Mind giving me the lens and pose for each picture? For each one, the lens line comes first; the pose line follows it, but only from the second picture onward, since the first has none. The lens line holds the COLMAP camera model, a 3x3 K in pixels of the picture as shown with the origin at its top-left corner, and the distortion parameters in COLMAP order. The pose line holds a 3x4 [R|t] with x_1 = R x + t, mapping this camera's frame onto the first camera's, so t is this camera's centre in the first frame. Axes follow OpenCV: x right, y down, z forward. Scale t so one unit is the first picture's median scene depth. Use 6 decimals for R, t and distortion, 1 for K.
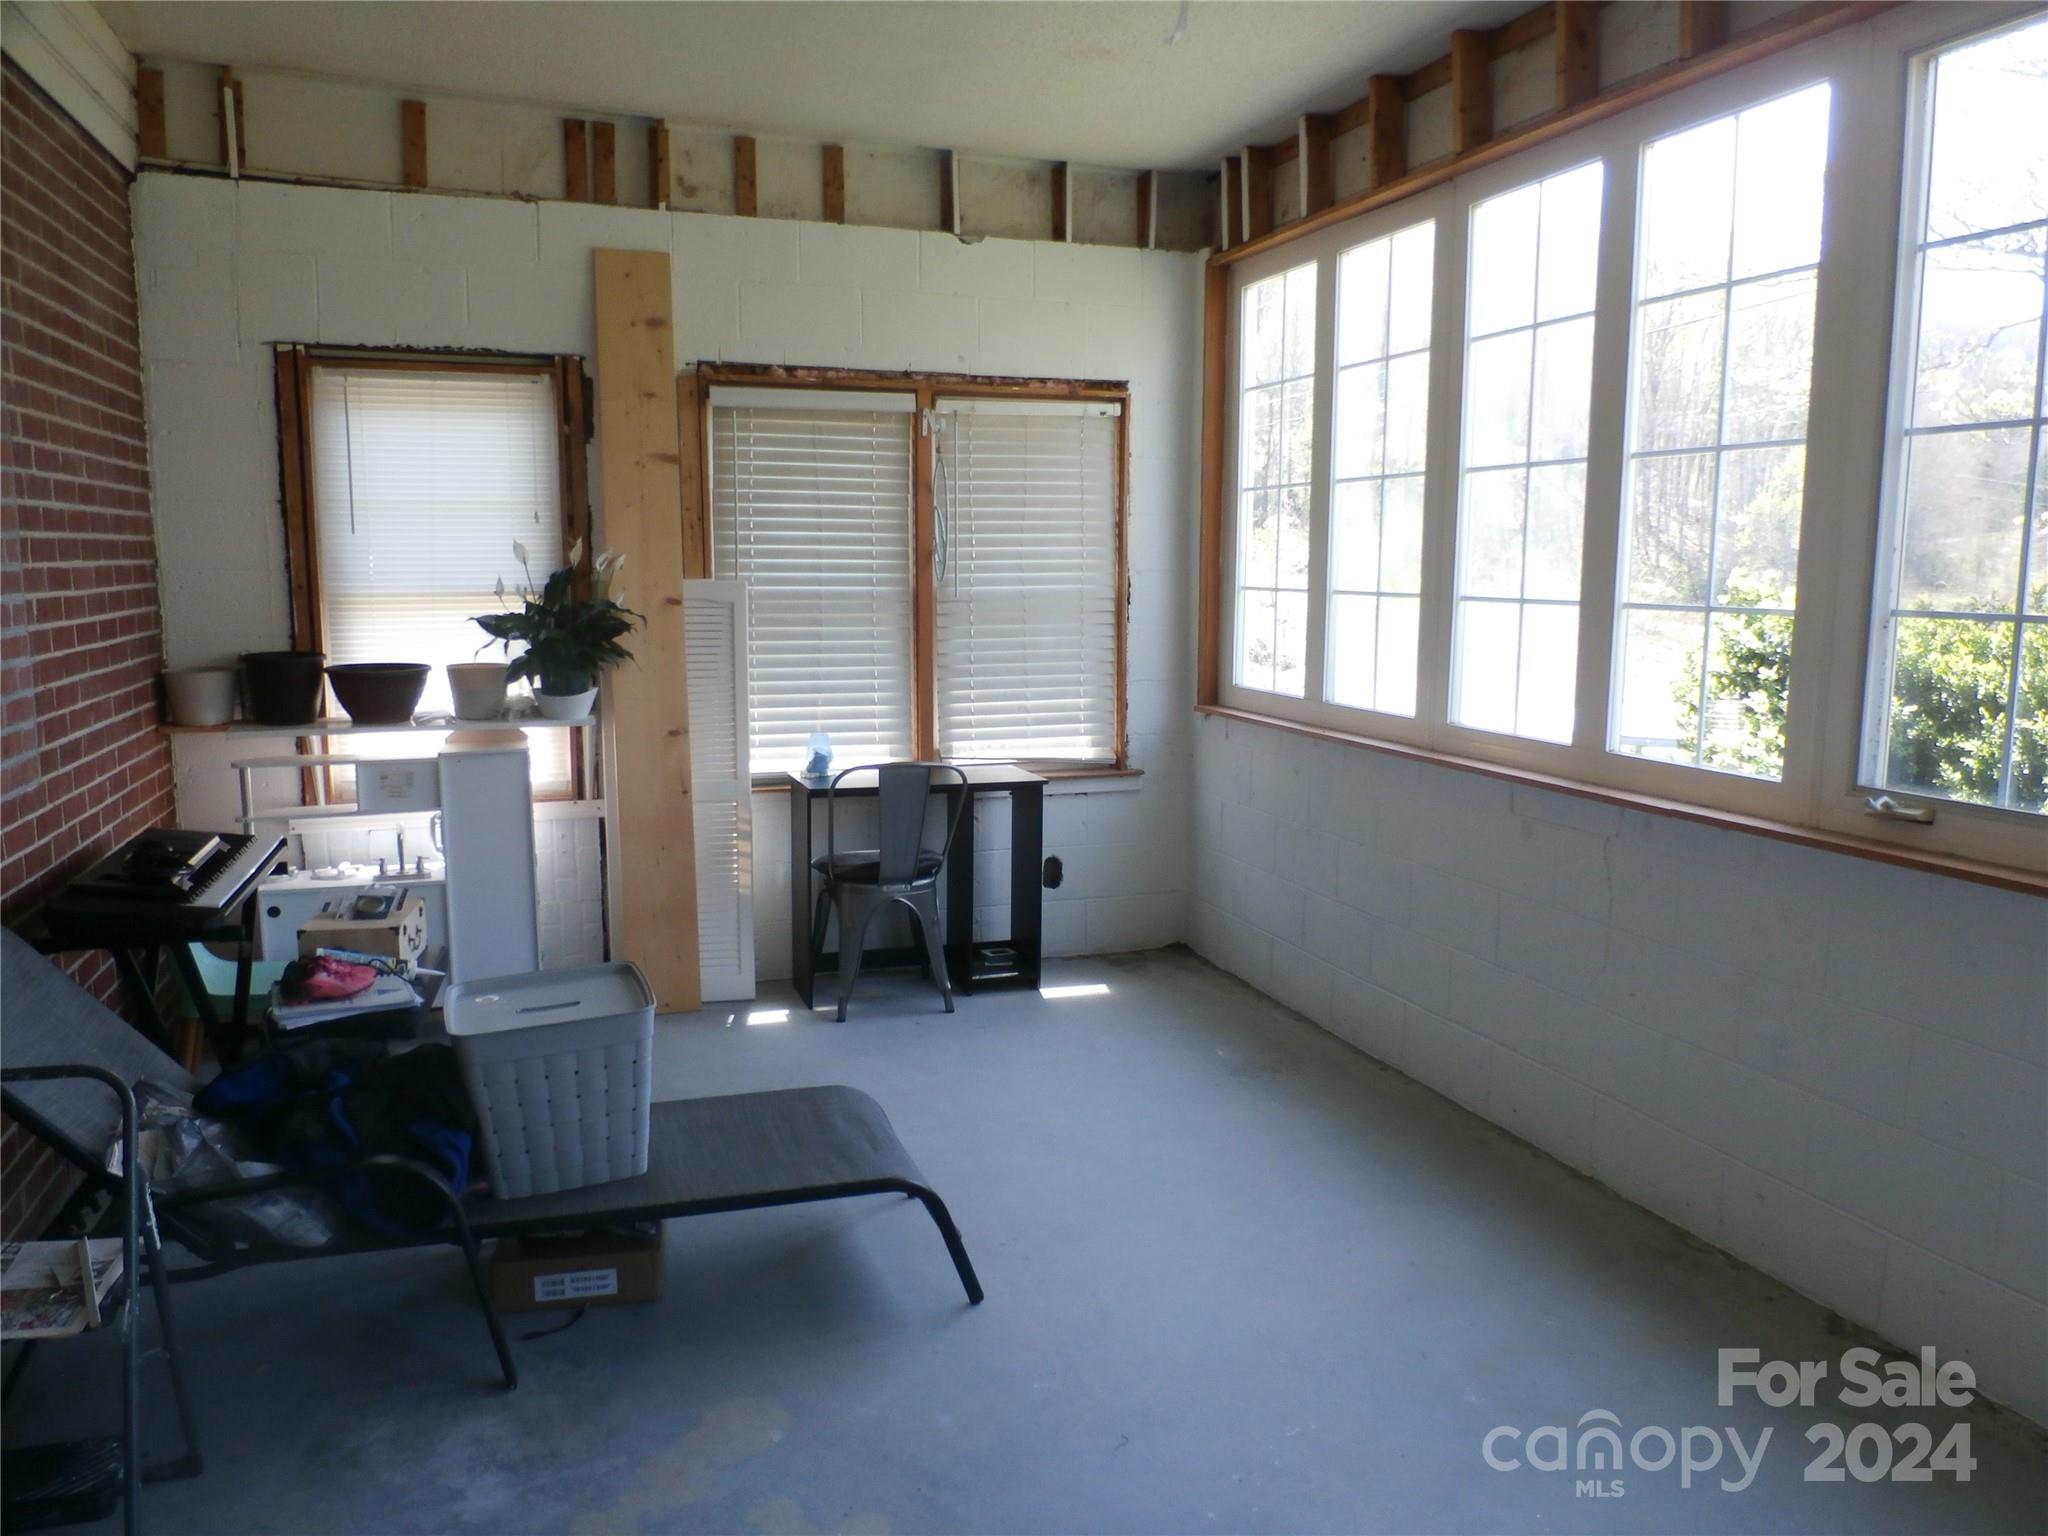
lens RADIAL K [[1616.4, 0, 1040.6], [0, 1616.4, 763.2], [0, 0, 1]] dist [0.017843, 0.014757]
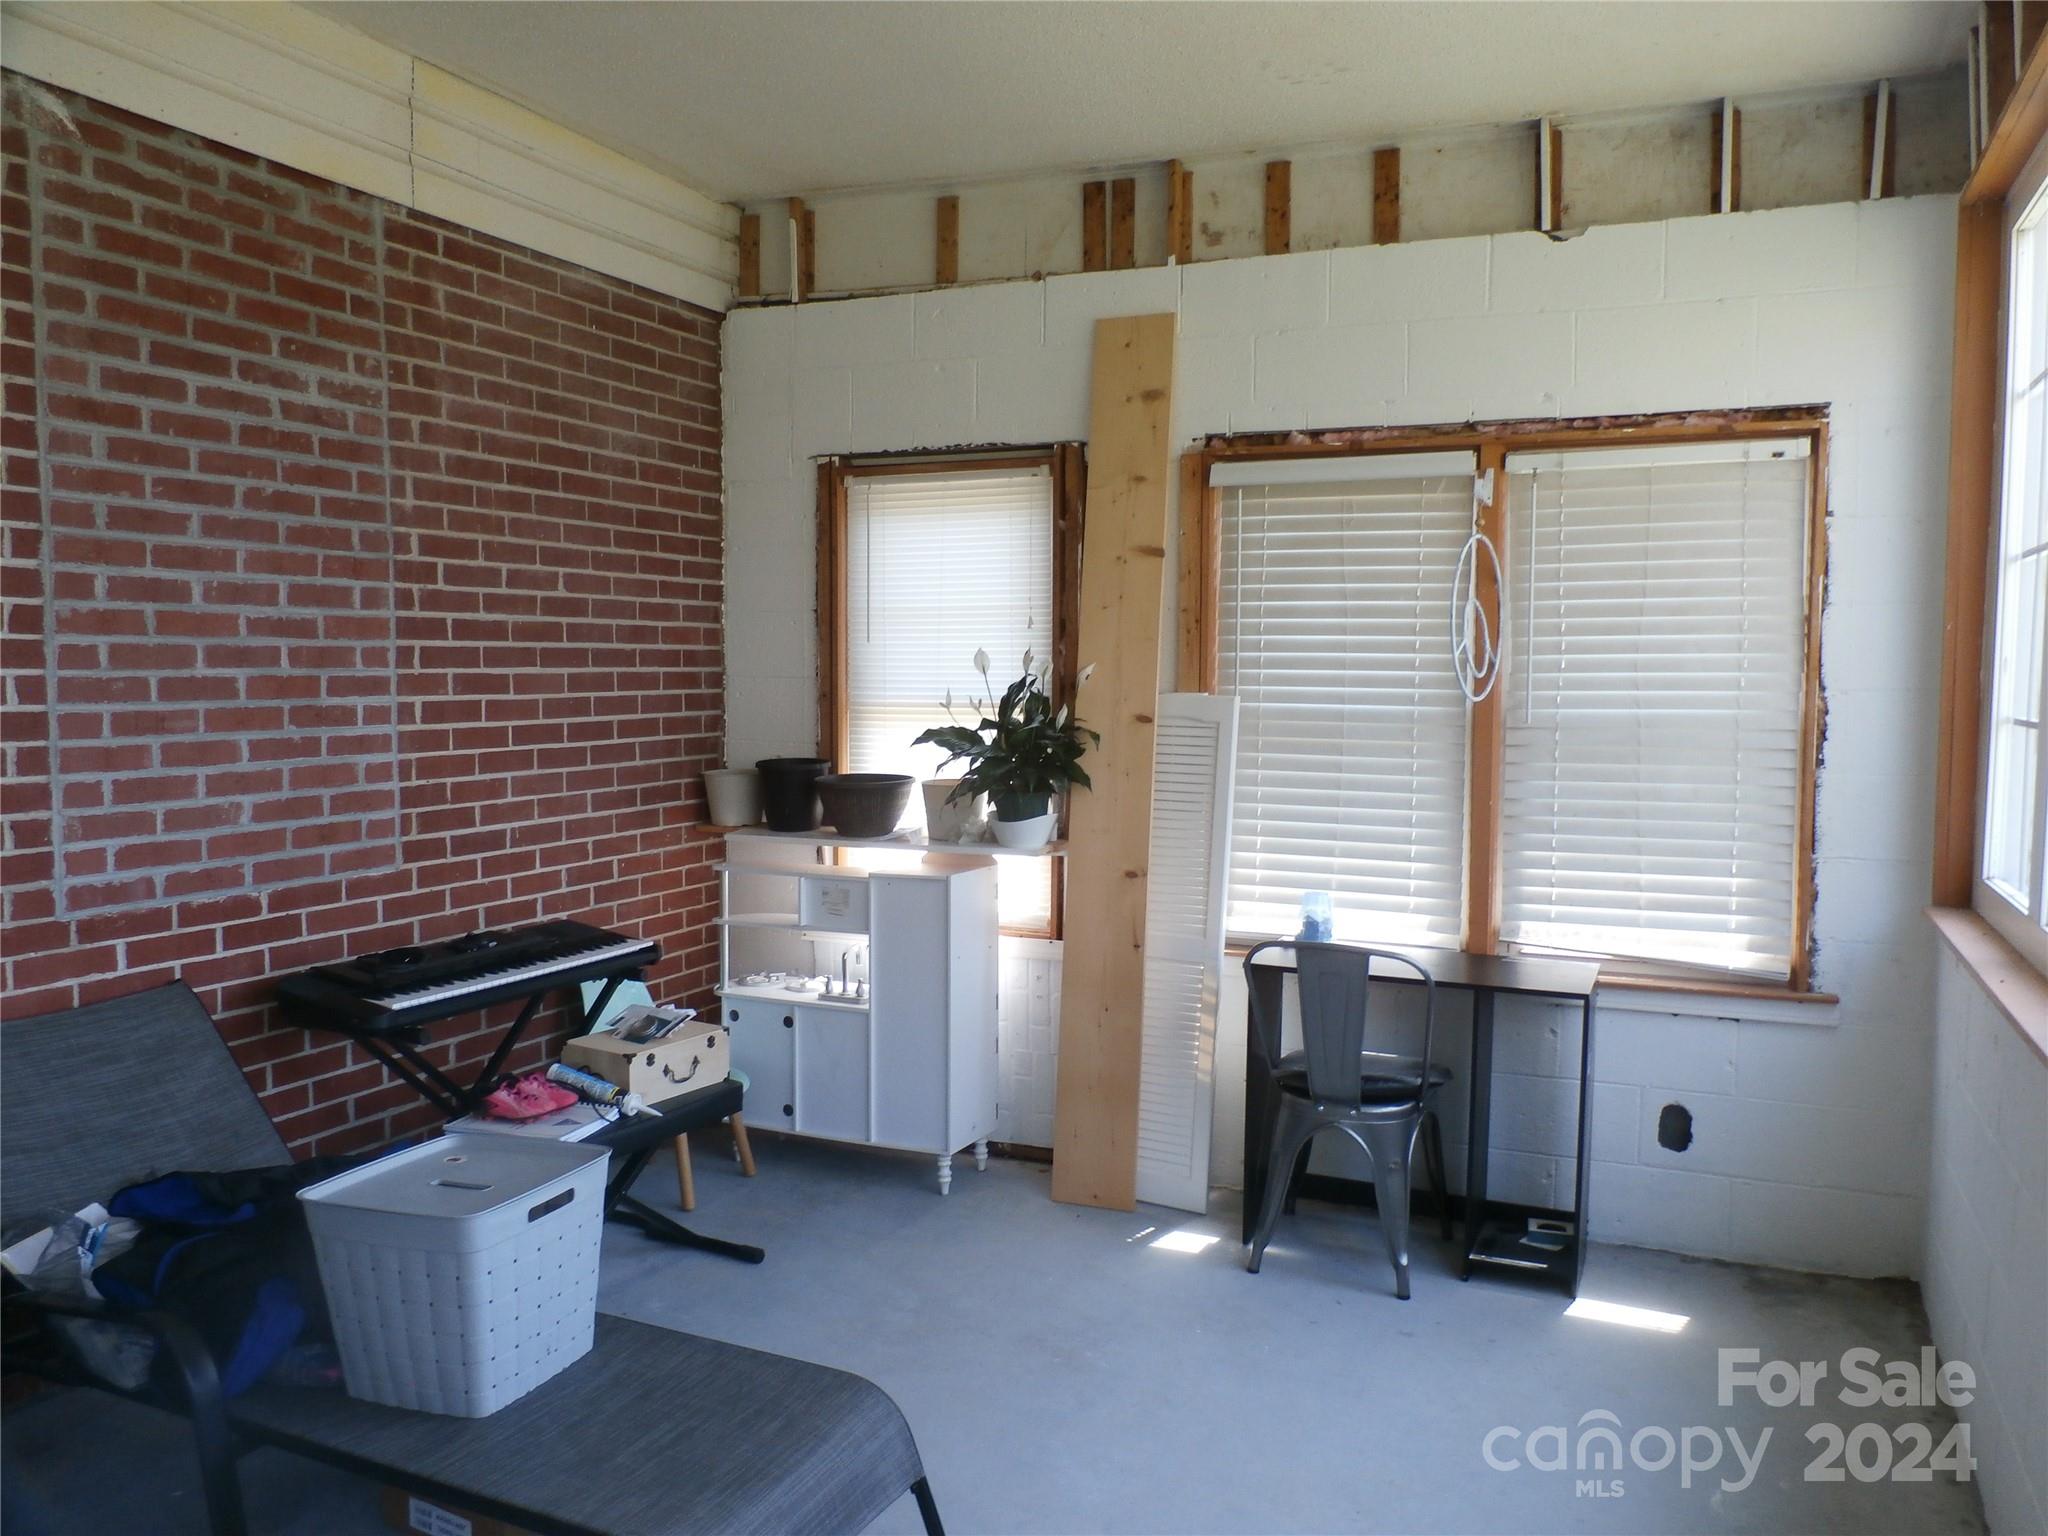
lens RADIAL K [[1616.4, 0, 1040.6], [0, 1616.4, 763.2], [0, 0, 1]] dist [0.017843, 0.014757]
pose [[0.732344, 0.043452, -0.679547, 0.301606], [-0.091373, 0.995207, -0.034836, -0.041727], [0.674776, 0.087605, 0.732805, 0.340755]]
